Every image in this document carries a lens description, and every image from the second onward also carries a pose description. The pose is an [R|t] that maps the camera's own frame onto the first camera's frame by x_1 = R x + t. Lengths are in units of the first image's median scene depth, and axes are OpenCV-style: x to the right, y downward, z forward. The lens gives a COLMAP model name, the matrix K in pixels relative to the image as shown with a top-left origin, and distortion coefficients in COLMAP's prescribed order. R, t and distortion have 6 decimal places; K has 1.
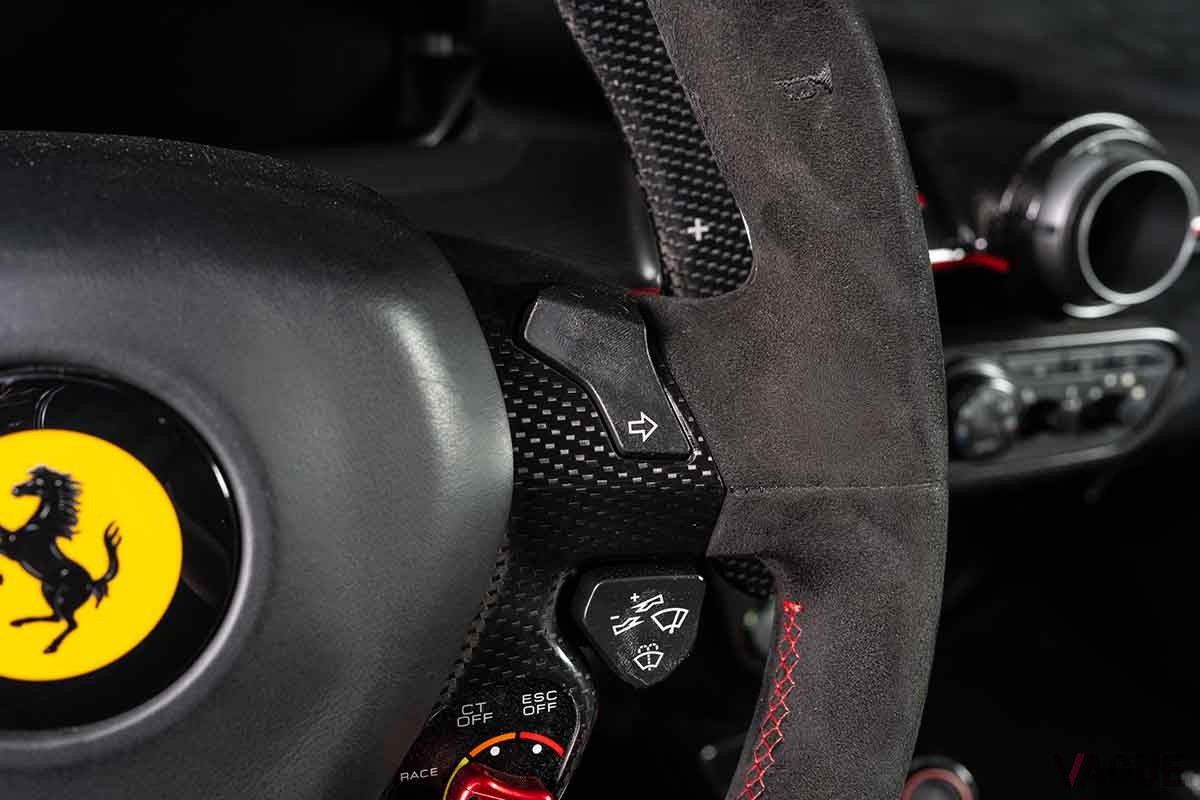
lens RADIAL K [[1267.1, 0, 601.6], [0, 1267.1, 401.9], [0, 0, 1]] dist [-0.000530, 0.000000]
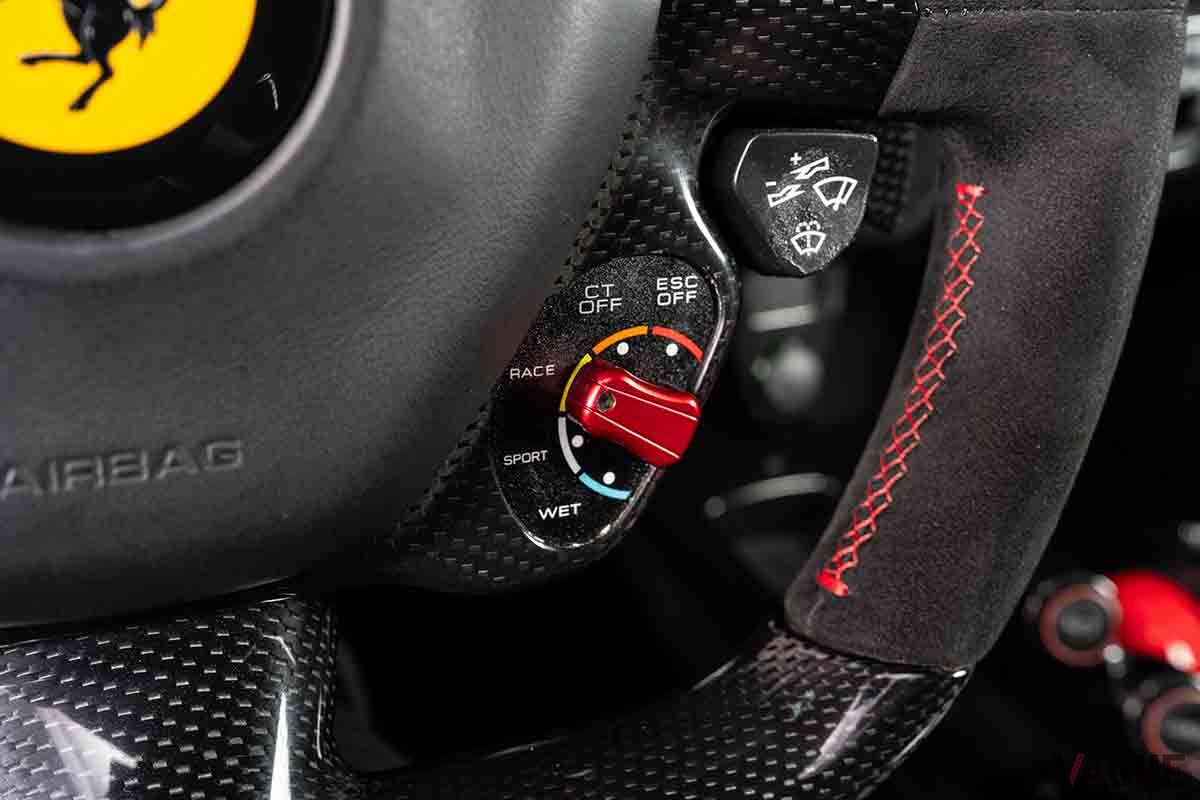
lens RADIAL K [[1267.1, 0, 600.8], [0, 1267.1, 399.2], [0, 0, 1]] dist [-0.000530, 0.000000]
pose [[0.998796, -0.006268, 0.048663, -0.135405], [-0.000050, 0.991676, 0.128759, 0.201464], [-0.049065, -0.128606, 0.990481, 0.200589]]
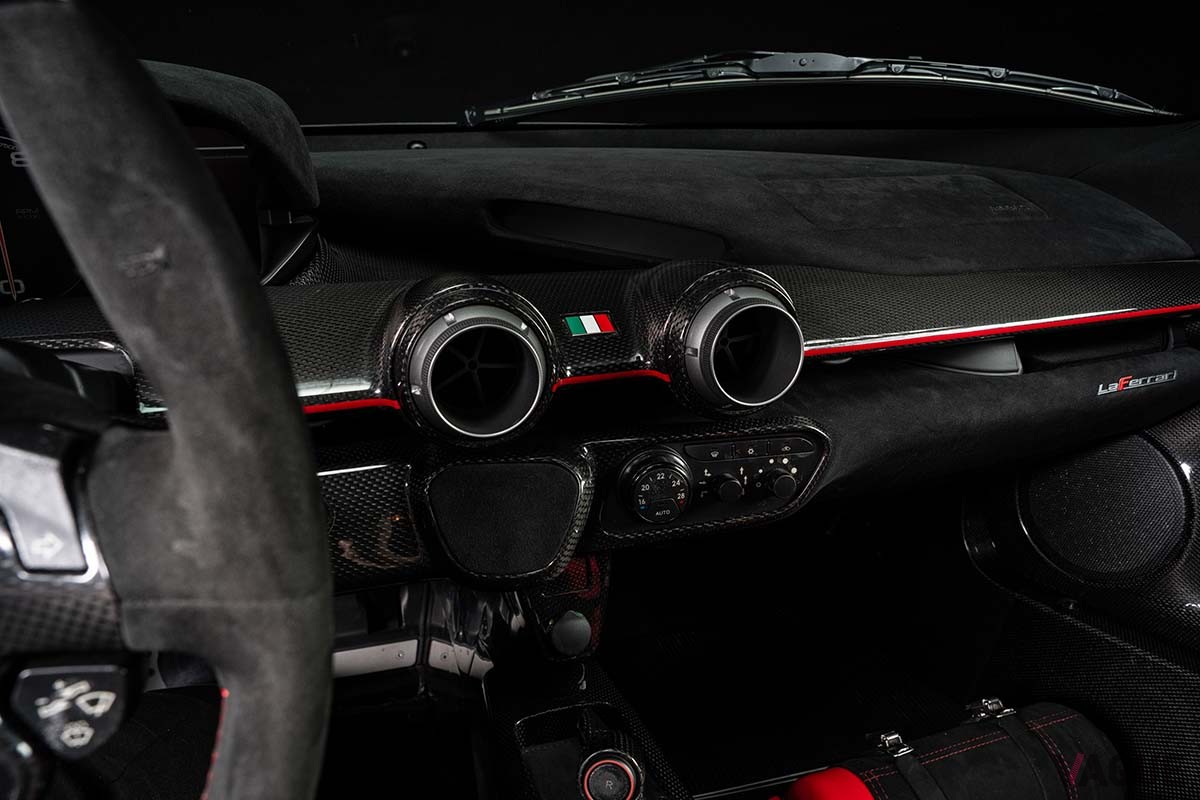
lens RADIAL K [[842.9, 0, 592.1], [0, 842.9, 399.0], [0, 0, 1]] dist [-0.077309, 0.031327]
pose [[0.998638, 0.003958, -0.052021, 0.570410], [-0.006508, 0.998780, -0.048955, -0.082452], [0.051764, 0.049227, 0.997445, 0.241591]]
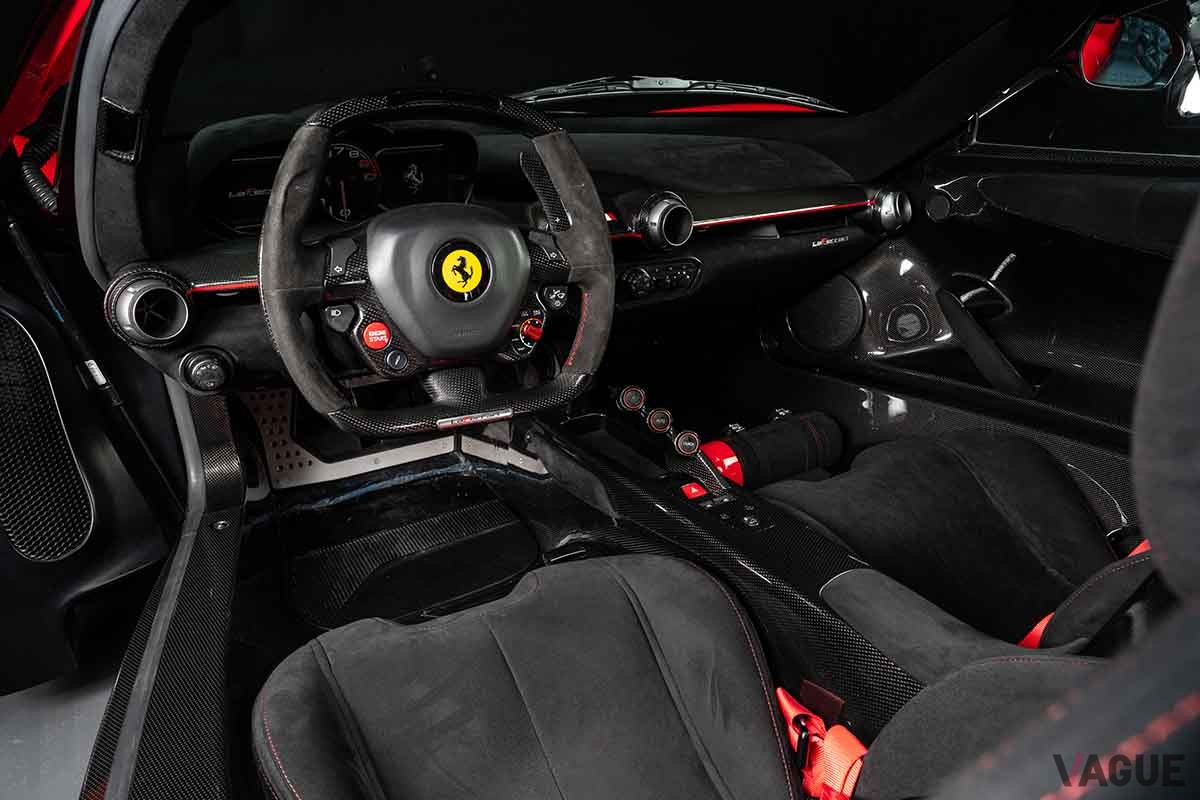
lens RADIAL K [[842.9, 0, 600.7], [0, 842.9, 397.3], [0, 0, 1]] dist [-0.077309, 0.031327]
pose [[0.981292, -0.083161, 0.173638, -0.402974], [0.081598, 0.996535, 0.016131, 0.533746], [-0.174378, -0.001661, 0.984677, -2.288648]]
